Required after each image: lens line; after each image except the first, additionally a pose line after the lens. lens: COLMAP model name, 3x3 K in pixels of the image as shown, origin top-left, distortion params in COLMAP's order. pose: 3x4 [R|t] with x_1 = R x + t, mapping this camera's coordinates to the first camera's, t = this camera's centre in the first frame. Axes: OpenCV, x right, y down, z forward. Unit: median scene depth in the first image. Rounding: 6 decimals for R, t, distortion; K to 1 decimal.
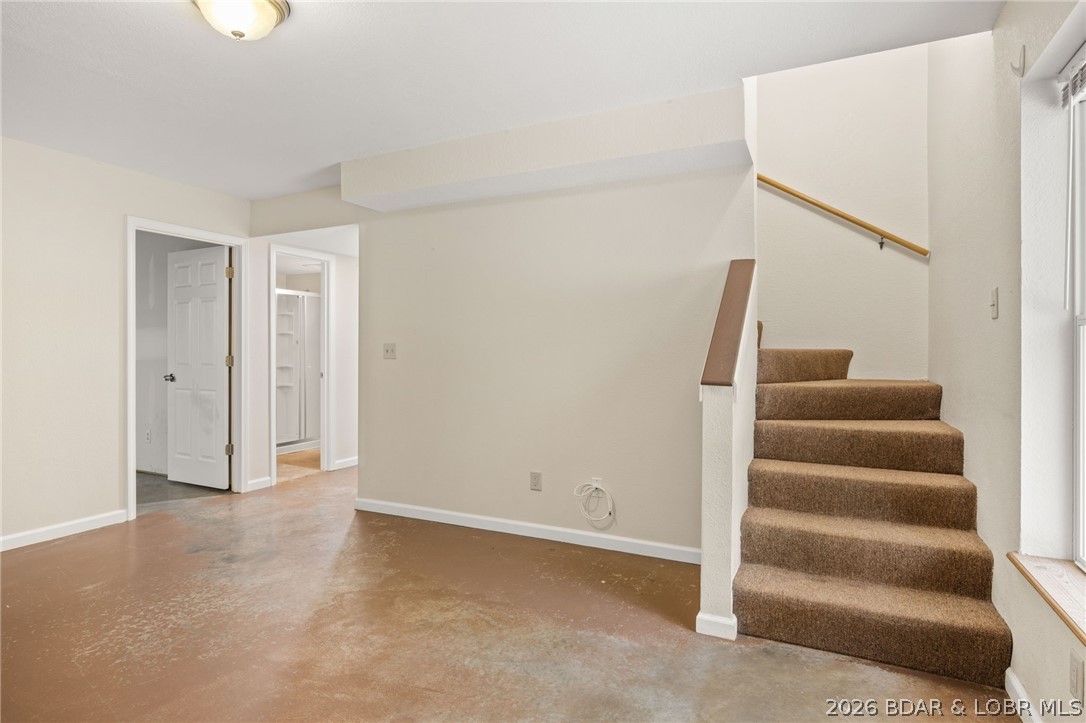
lens RADIAL K [[569.5, 0, 548.2], [0, 569.5, 353.7], [0, 0, 1]] dist [-0.009334, 0.000761]
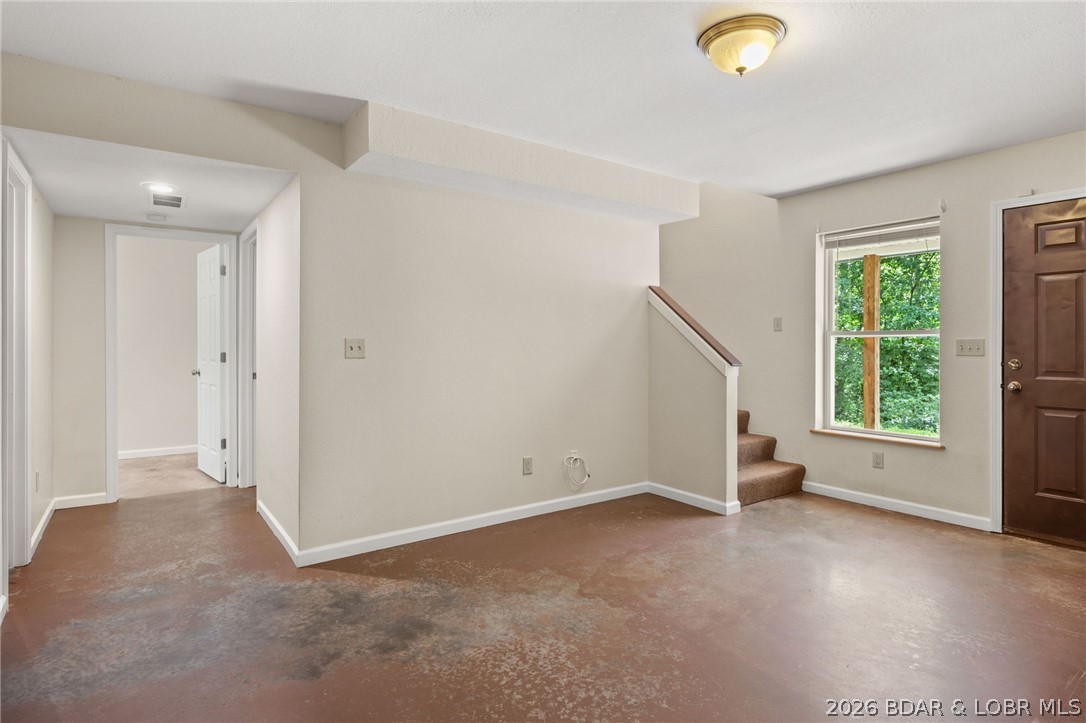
lens RADIAL K [[569.5, 0, 547.2], [0, 569.5, 359.4], [0, 0, 1]] dist [-0.009334, 0.000761]
pose [[0.477560, -0.025087, 0.878241, -1.246249], [0.008392, 0.999677, 0.023992, -0.009112], [-0.878559, -0.004087, 0.477616, 0.578146]]
